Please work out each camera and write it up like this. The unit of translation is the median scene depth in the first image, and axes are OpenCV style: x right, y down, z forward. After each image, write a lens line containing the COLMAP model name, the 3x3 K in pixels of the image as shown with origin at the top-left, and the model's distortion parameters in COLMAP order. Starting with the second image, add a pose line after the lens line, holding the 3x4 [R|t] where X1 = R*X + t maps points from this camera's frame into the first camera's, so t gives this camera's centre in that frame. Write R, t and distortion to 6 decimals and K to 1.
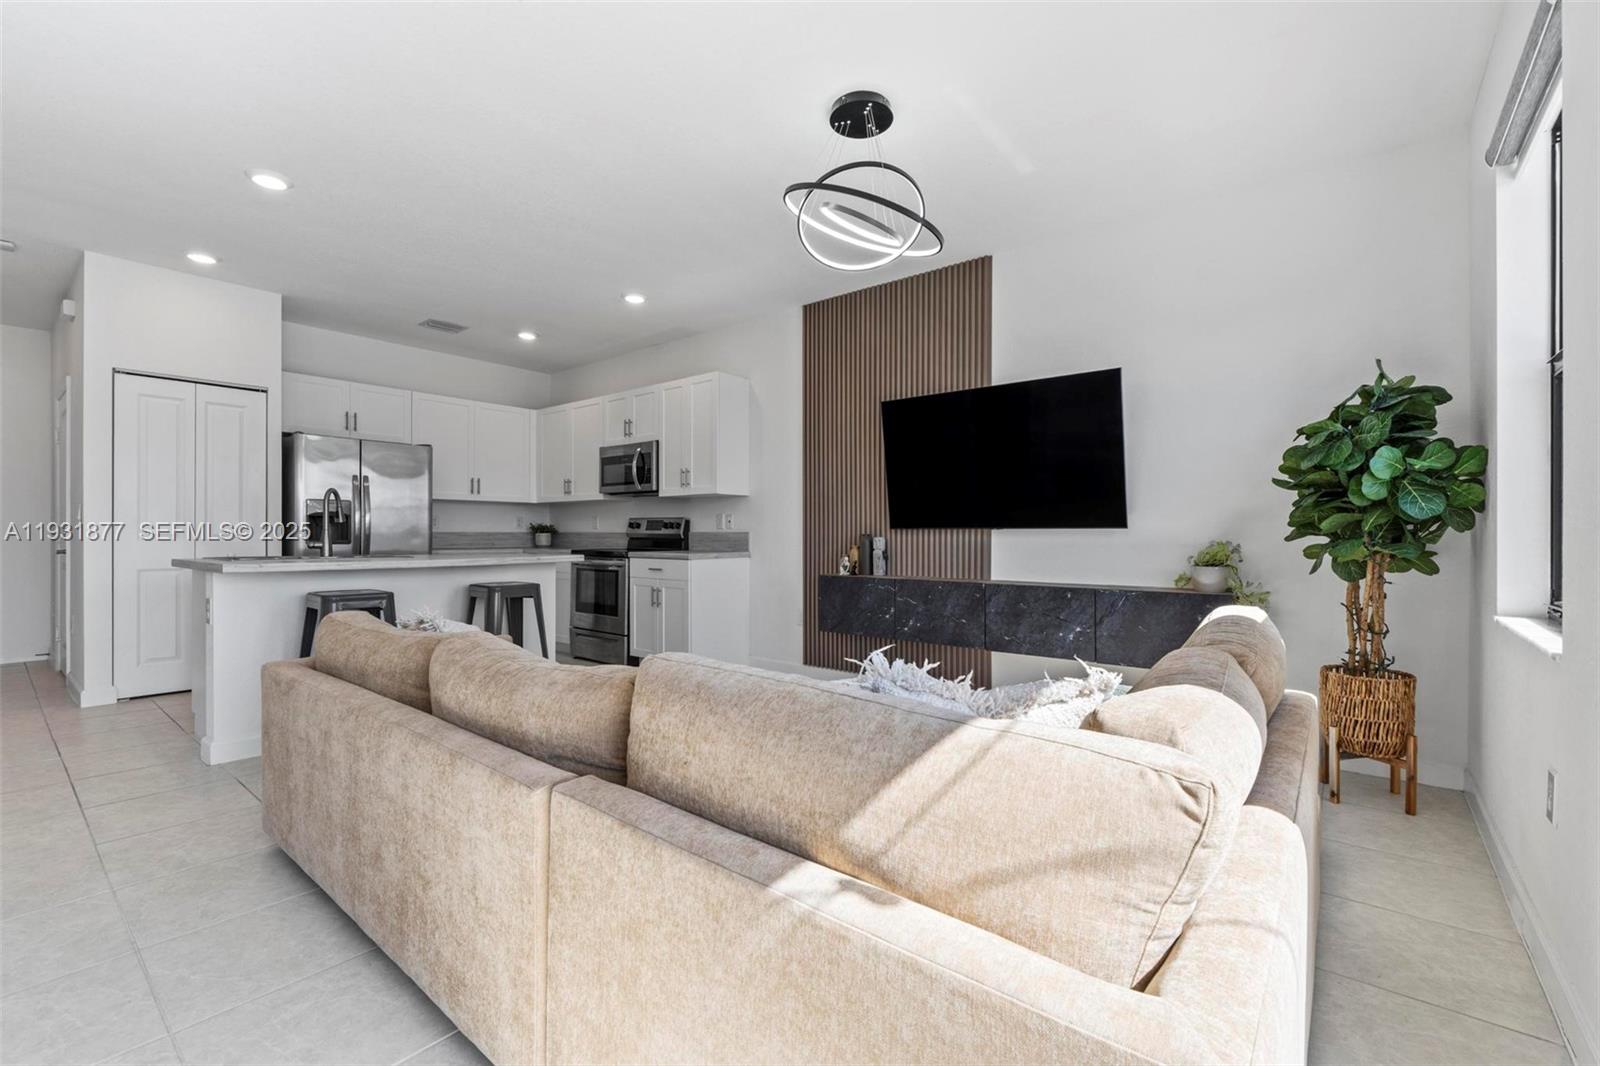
lens RADIAL K [[684.7, 0, 805.0], [0, 684.7, 535.6], [0, 0, 1]] dist [0.001336, 0.000320]
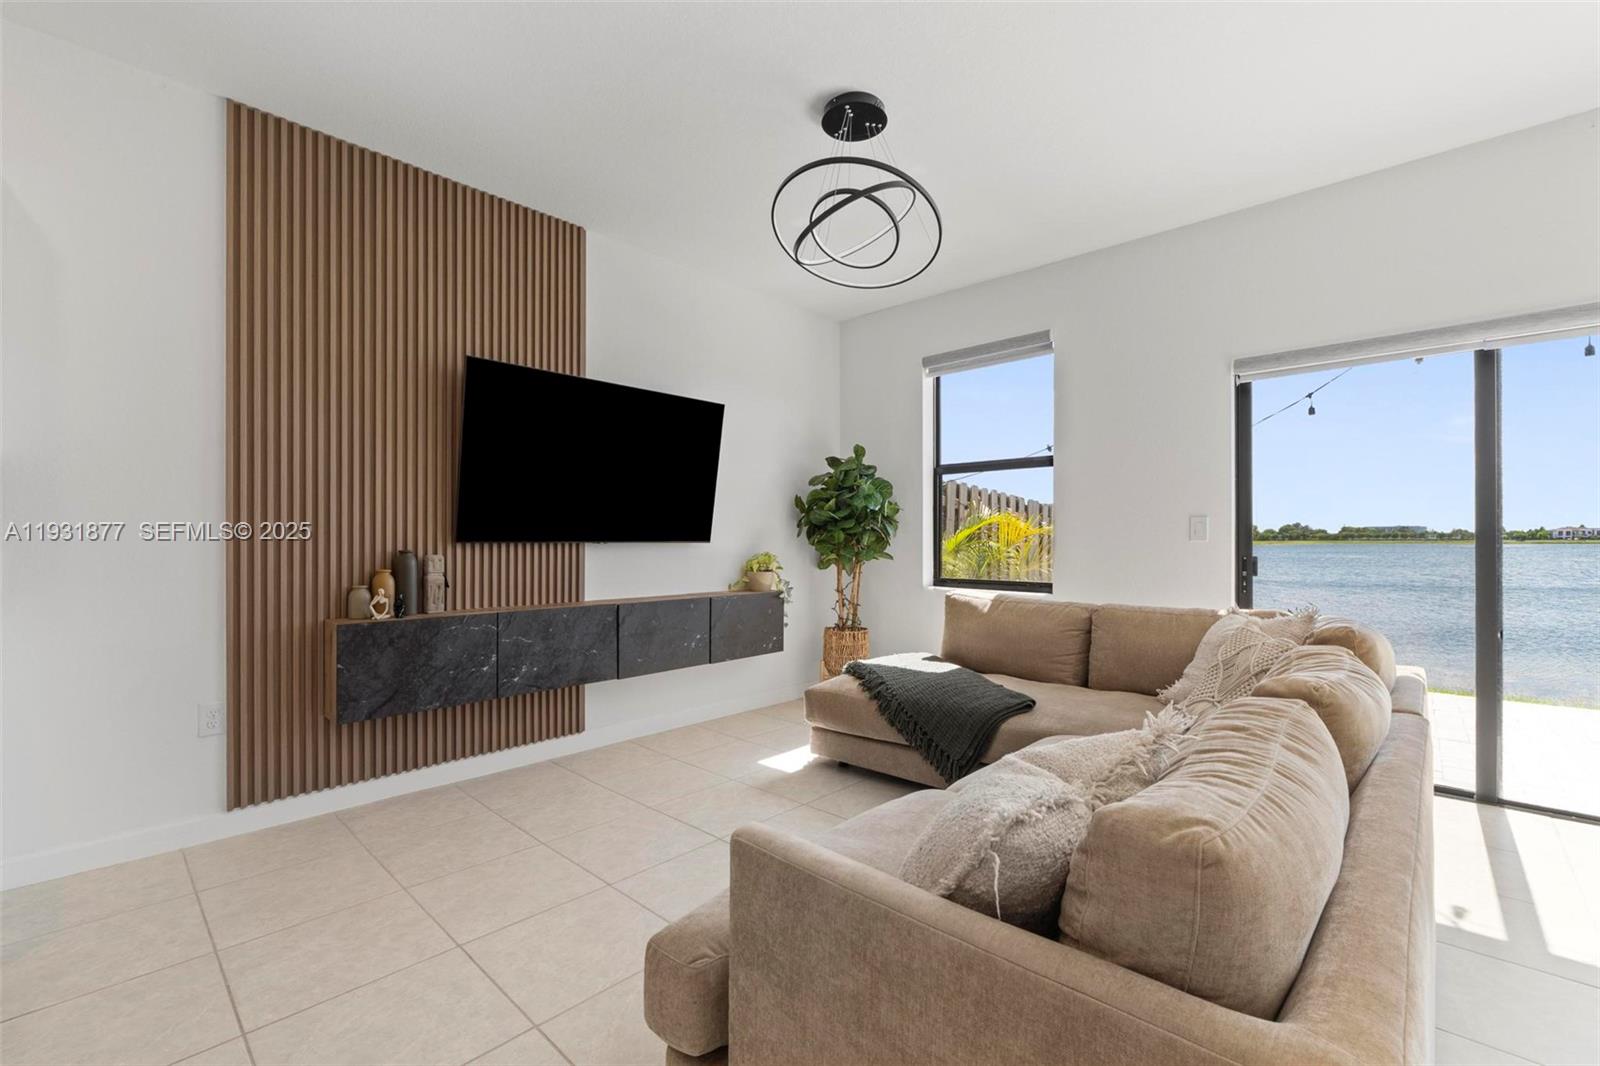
lens RADIAL K [[684.7, 0, 805.0], [0, 684.7, 535.6], [0, 0, 1]] dist [0.001336, 0.000320]
pose [[0.070614, 0.006547, 0.997482, -0.512853], [0.003628, 0.999970, -0.006820, -0.010157], [-0.997497, 0.004100, 0.070588, 0.586754]]
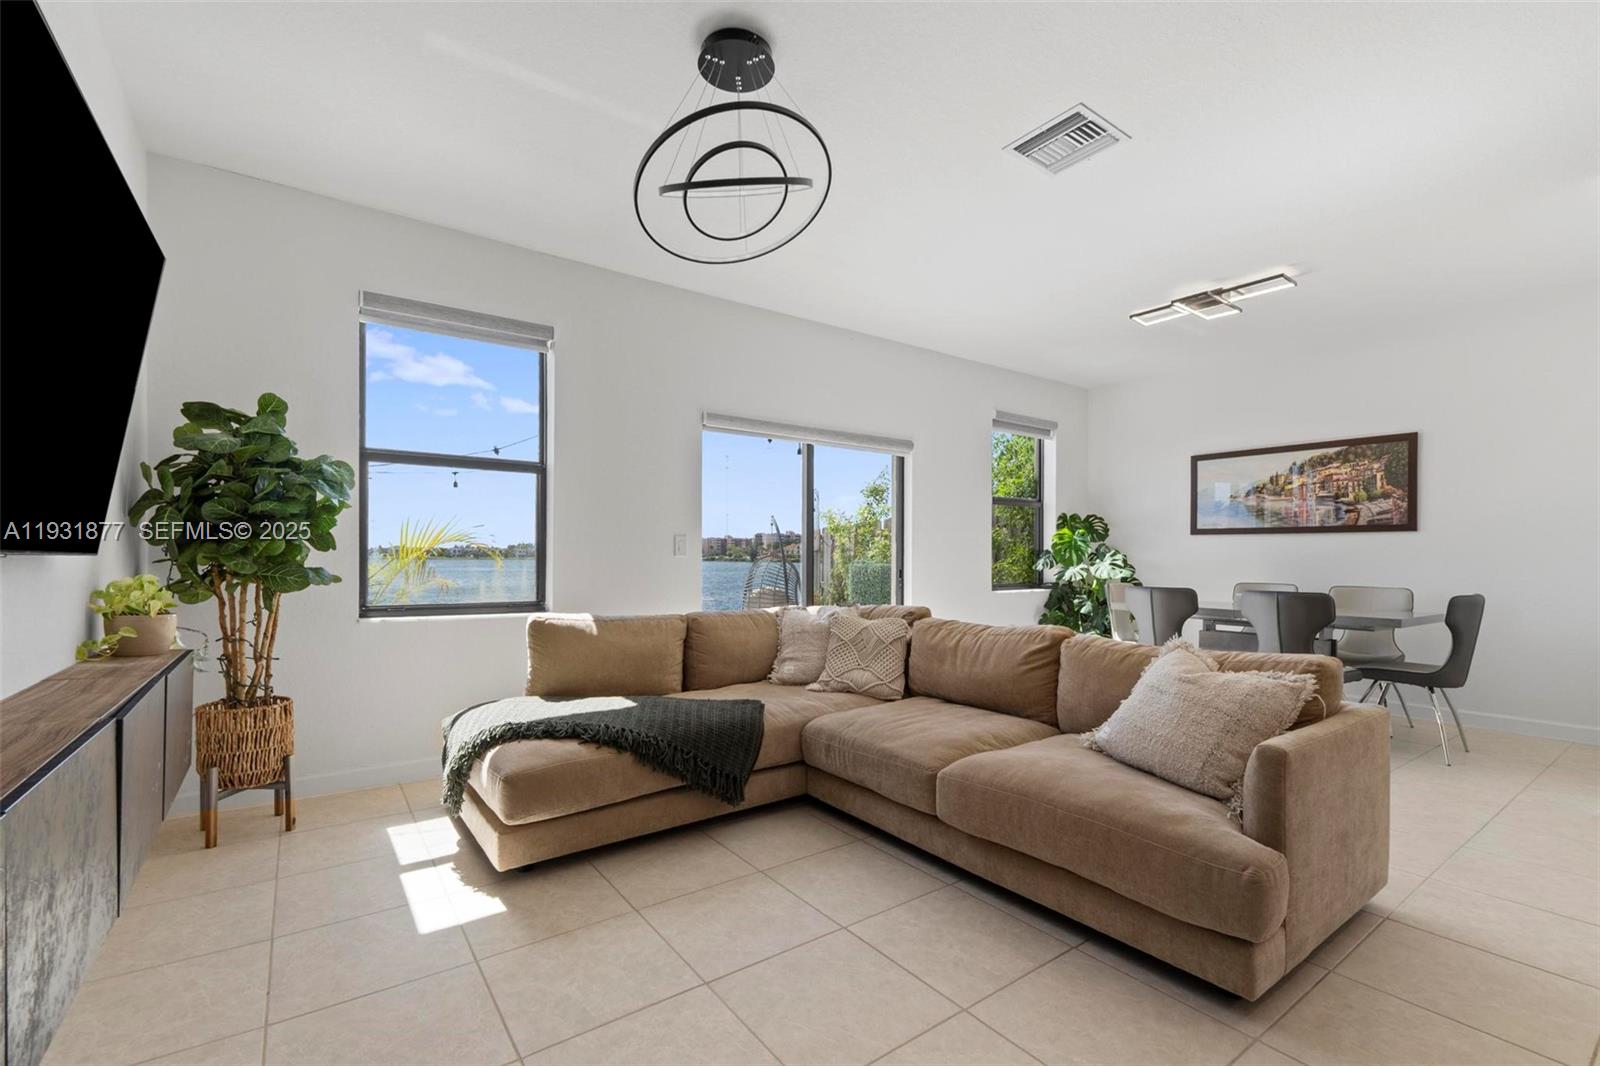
lens RADIAL K [[696.4, 0, 793.5], [0, 696.4, 555.9], [0, 0, 1]] dist [-0.000425, -0.000020]
pose [[-0.964186, -0.004290, 0.265193, -0.123618], [-0.004534, 0.999990, -0.000306, -0.008973], [-0.265189, -0.001497, -0.964195, 1.046808]]
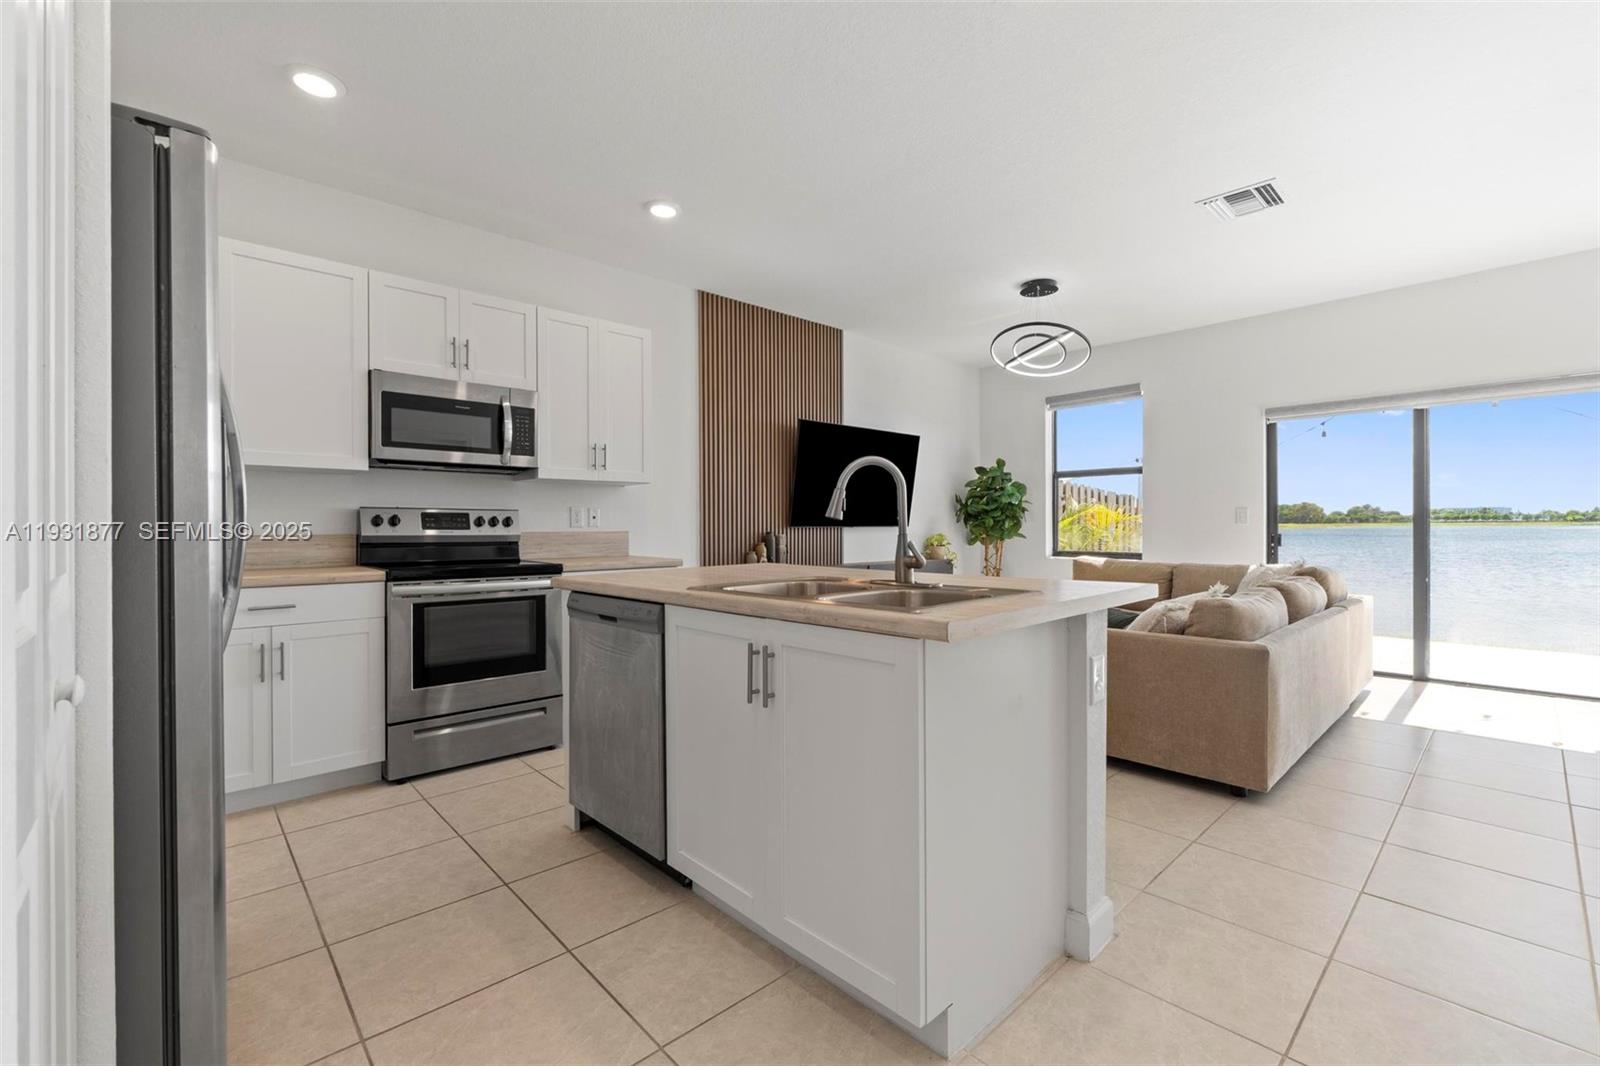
lens RADIAL K [[689.3, 0, 801.1], [0, 689.3, 527.6], [0, 0, 1]] dist [-0.001155, -0.000071]
pose [[0.136297, -0.003889, 0.990660, -1.003046], [0.008633, 0.999959, 0.002738, -0.011230], [-0.990630, 0.008179, 0.136325, 0.795801]]
